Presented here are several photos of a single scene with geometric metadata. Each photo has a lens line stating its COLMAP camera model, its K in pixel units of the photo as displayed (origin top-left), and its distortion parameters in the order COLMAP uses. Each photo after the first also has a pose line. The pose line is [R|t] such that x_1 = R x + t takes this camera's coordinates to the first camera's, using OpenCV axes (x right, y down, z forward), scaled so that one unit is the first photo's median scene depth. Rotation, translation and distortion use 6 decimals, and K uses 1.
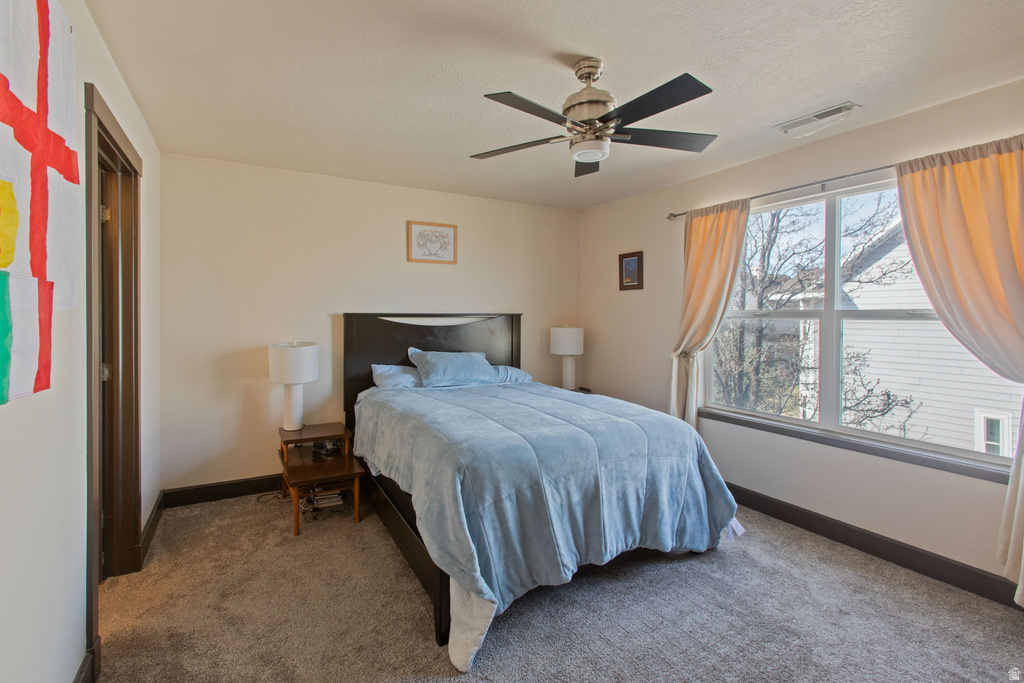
lens RADIAL K [[467.0, 0, 512.1], [0, 467.0, 319.4], [0, 0, 1]] dist [-0.019278, 0.013482]
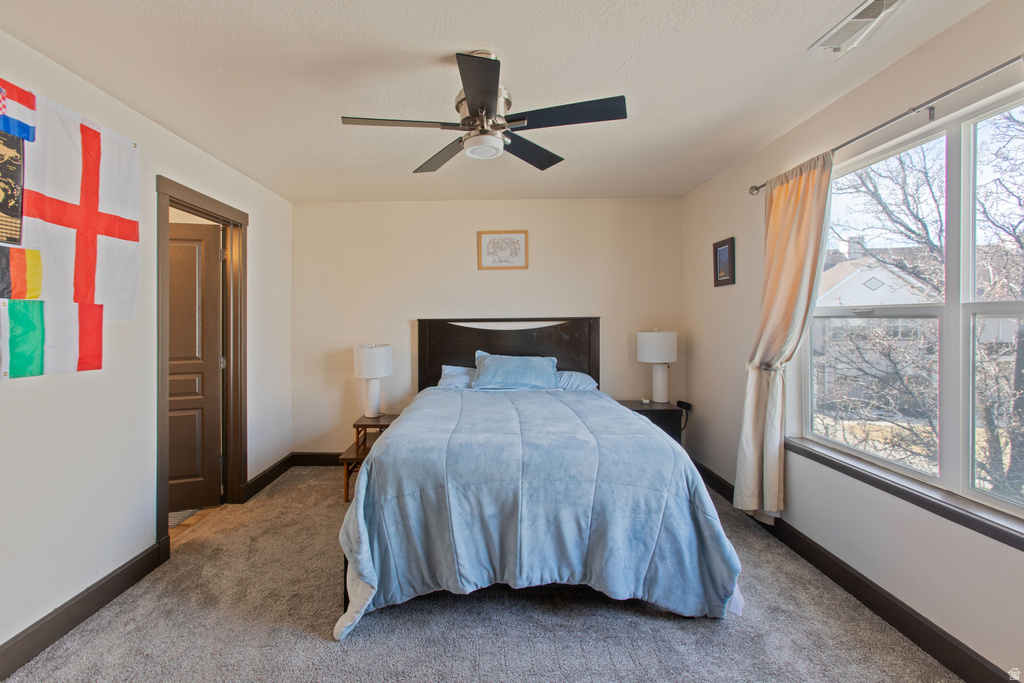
lens RADIAL K [[473.2, 0, 510.8], [0, 473.2, 321.6], [0, 0, 1]] dist [-0.002409, 0.000493]
pose [[0.860140, -0.011143, -0.509936, 0.599306], [0.009504, 0.999938, -0.005819, 0.001838], [0.509969, 0.000159, 0.860193, 0.164838]]
